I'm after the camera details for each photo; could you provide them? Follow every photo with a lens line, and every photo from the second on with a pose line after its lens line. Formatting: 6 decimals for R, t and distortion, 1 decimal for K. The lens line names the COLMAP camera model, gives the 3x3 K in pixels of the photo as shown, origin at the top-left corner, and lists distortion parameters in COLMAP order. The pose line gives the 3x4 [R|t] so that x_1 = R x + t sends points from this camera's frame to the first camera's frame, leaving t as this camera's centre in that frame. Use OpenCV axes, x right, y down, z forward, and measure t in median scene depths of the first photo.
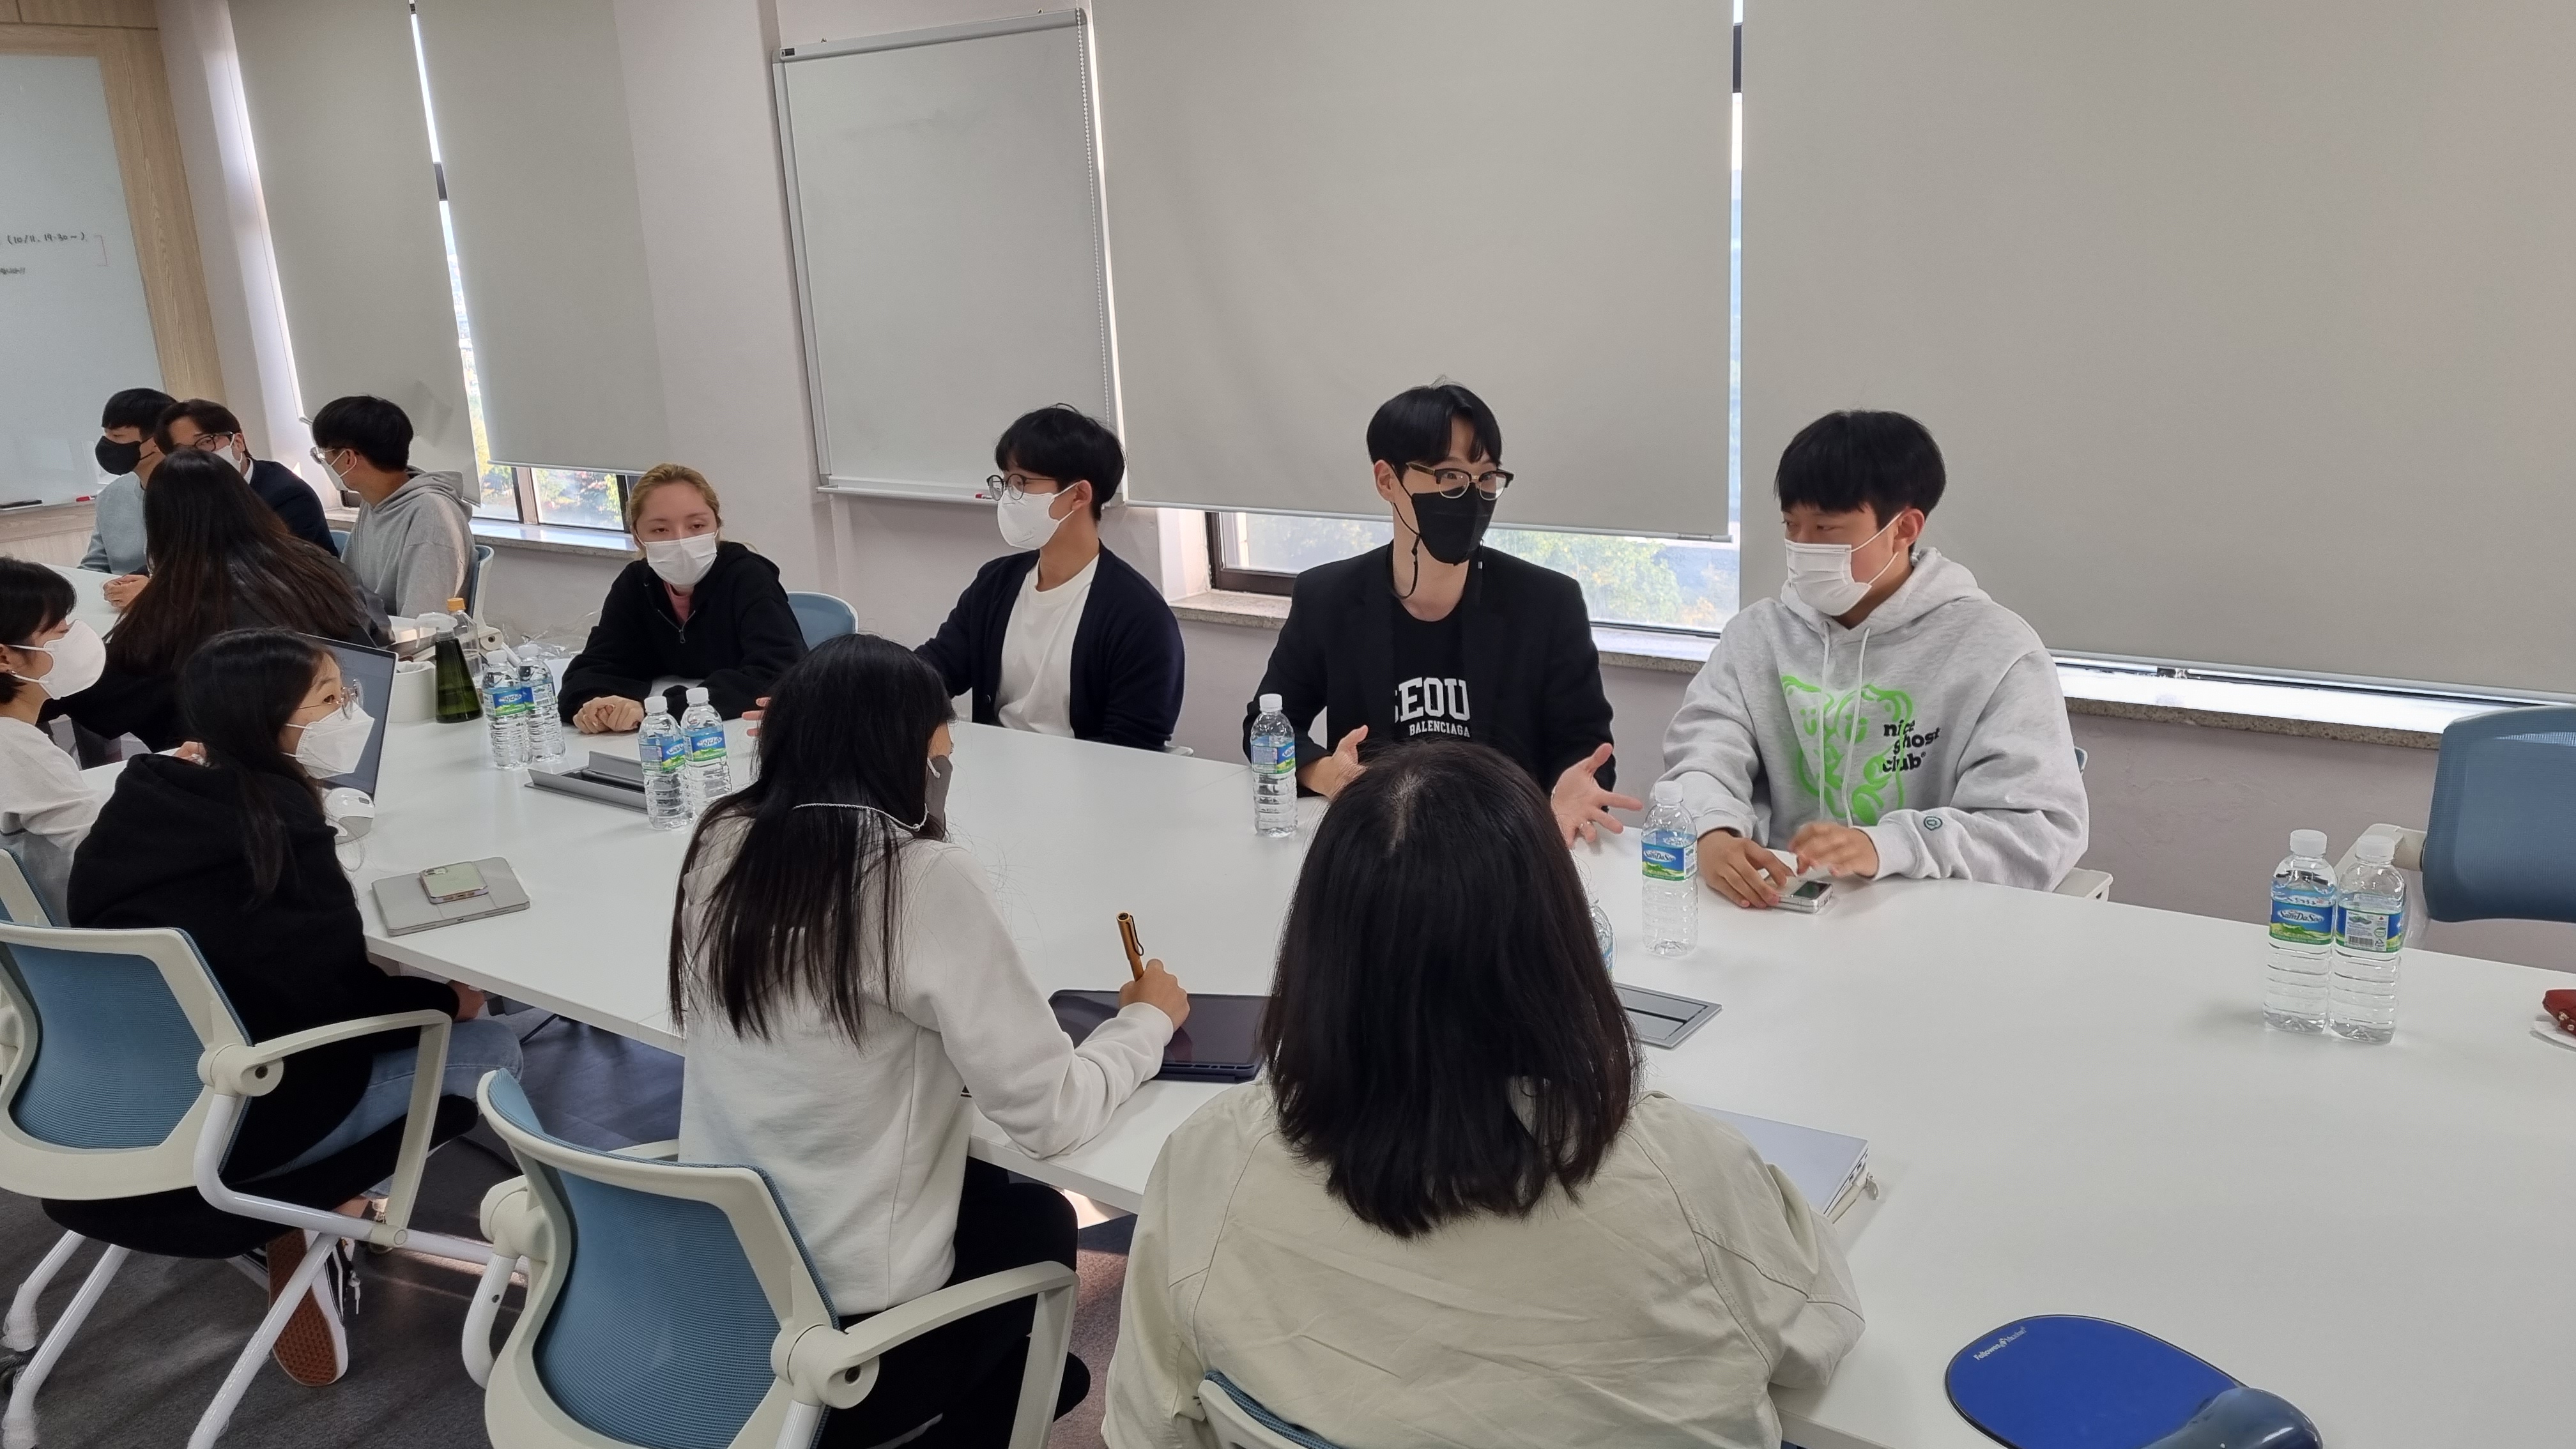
lens RADIAL K [[1917.7, 0, 1332.2], [0, 1917.7, 715.4], [0, 0, 1]] dist [0.090885, -0.078996]
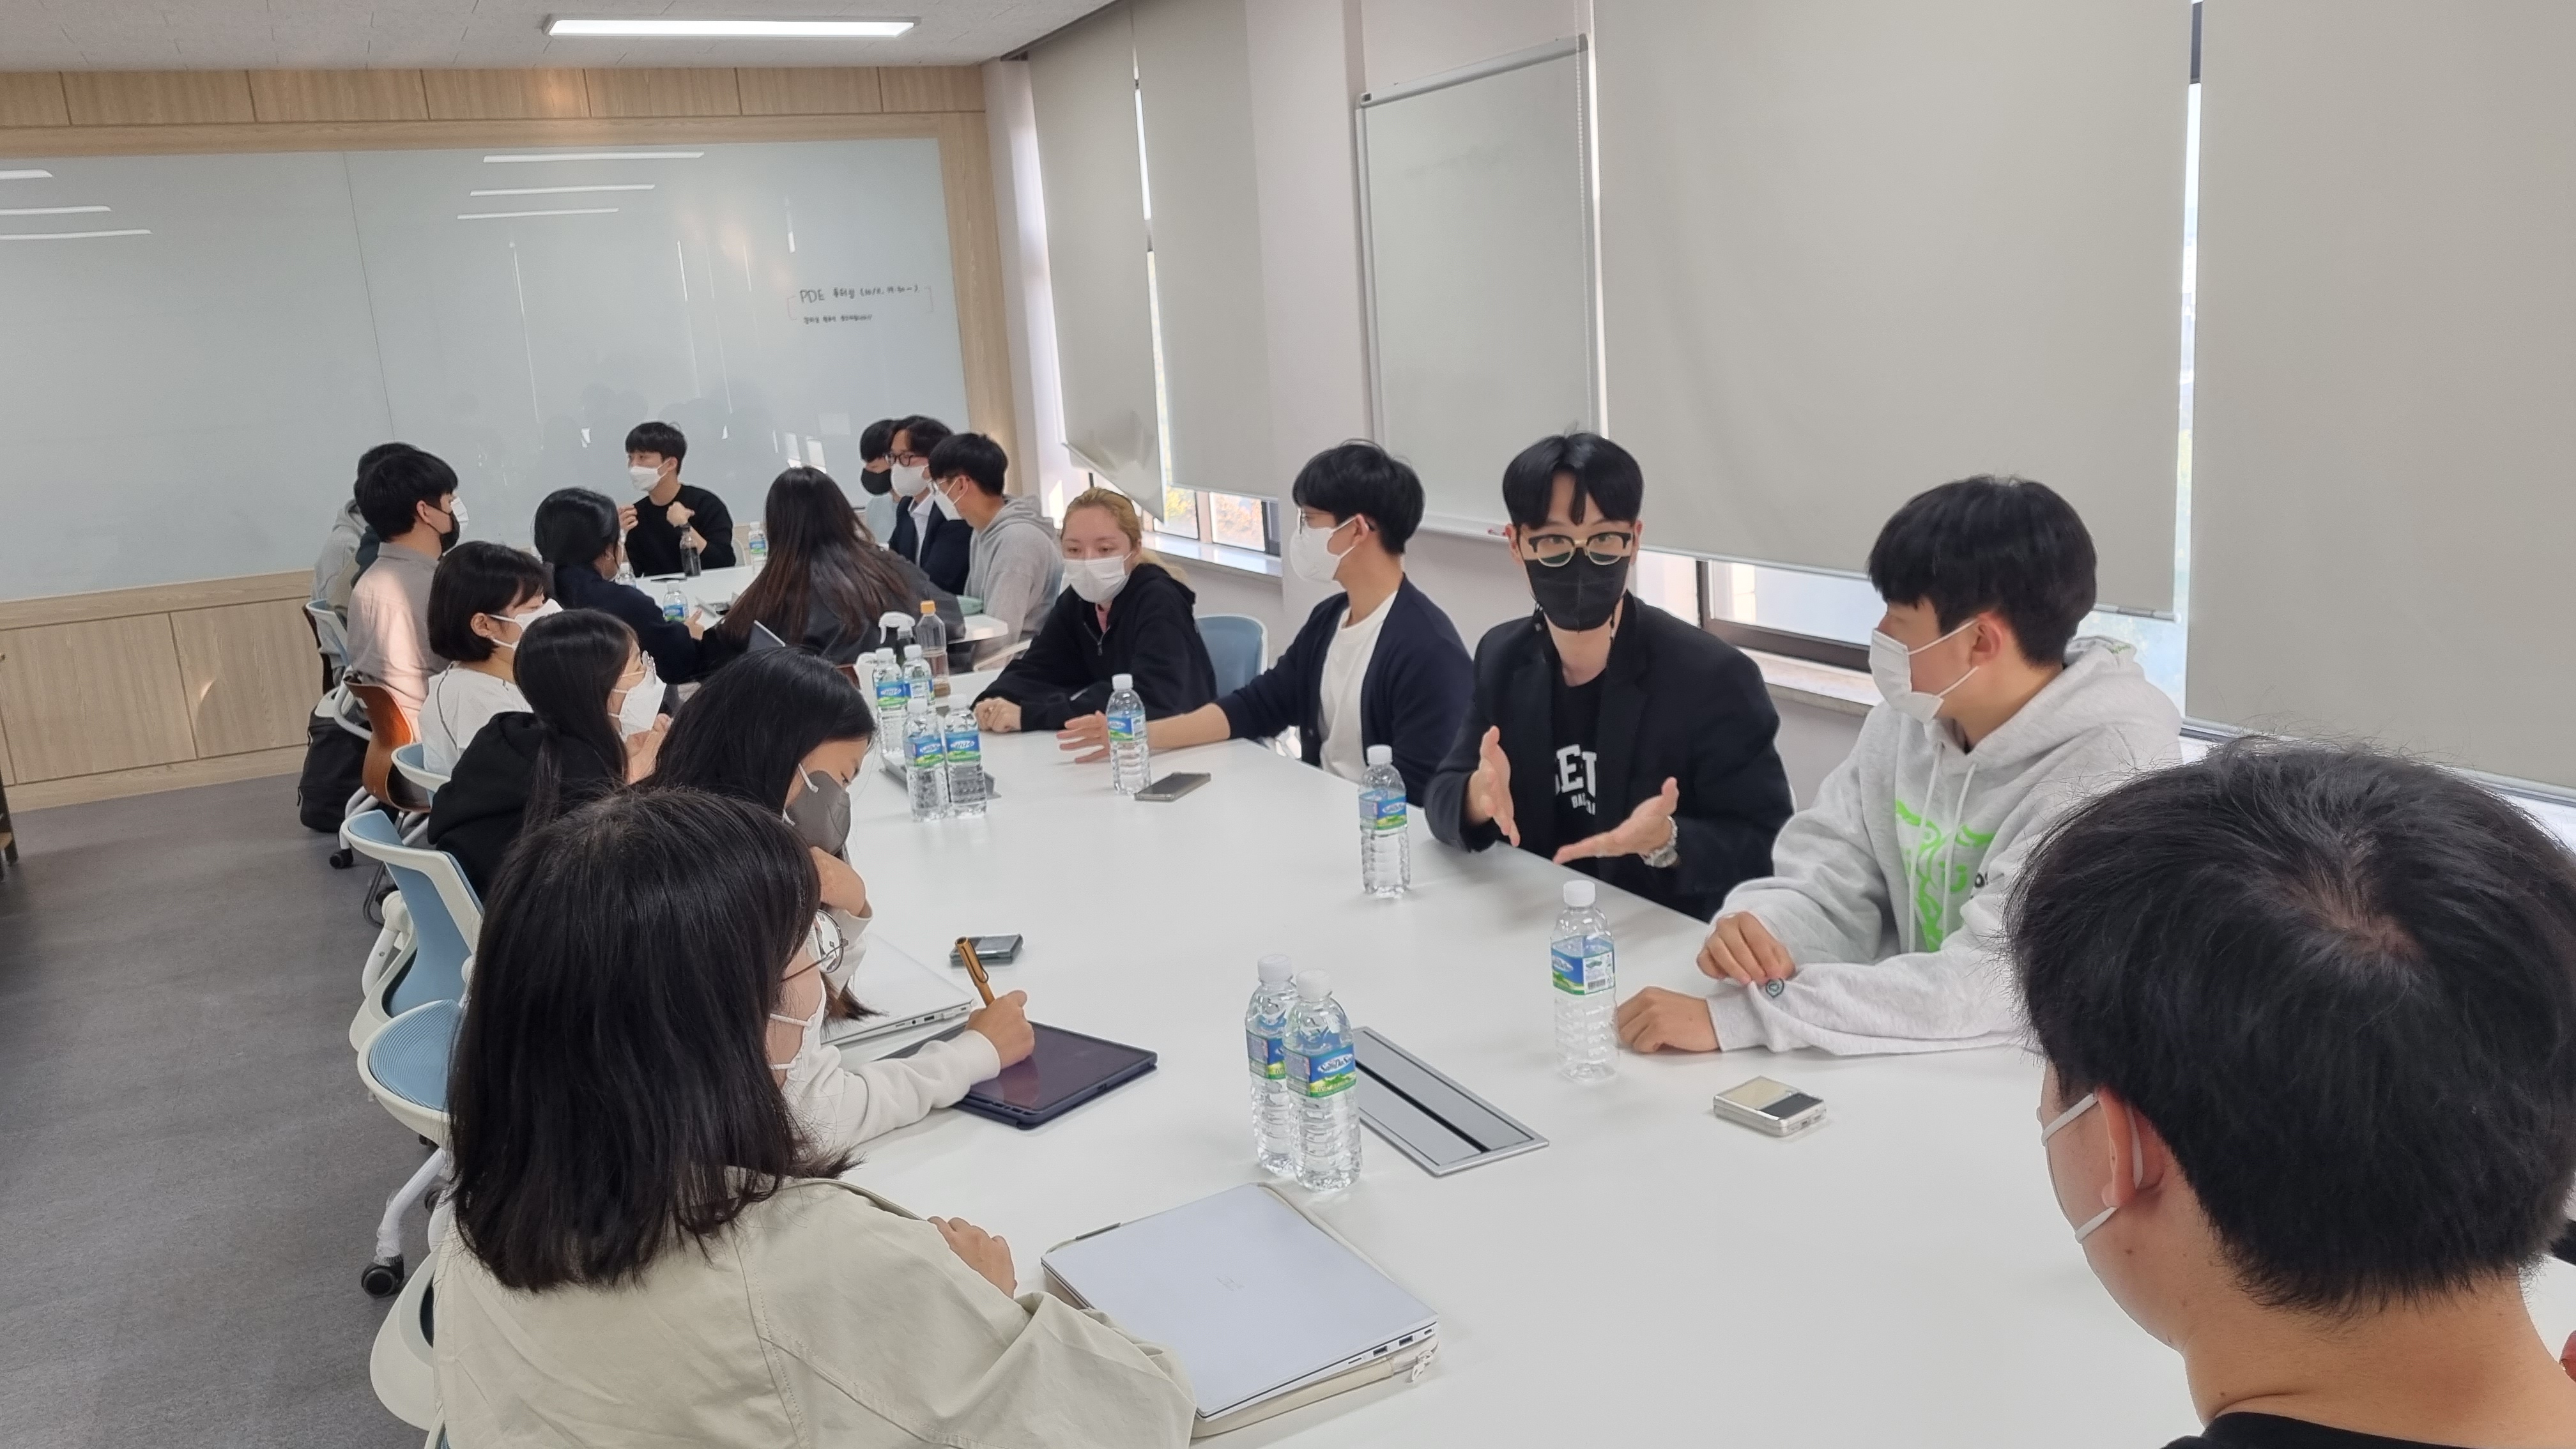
lens RADIAL K [[1926.2, 0, 1268.6], [0, 1926.2, 805.3], [0, 0, 1]] dist [-0.007999, 0.002051]
pose [[0.897548, 0.106692, -0.427814, 0.215824], [-0.095899, 0.994292, 0.046769, -0.014078], [0.430361, -0.000951, 0.902656, 0.078747]]
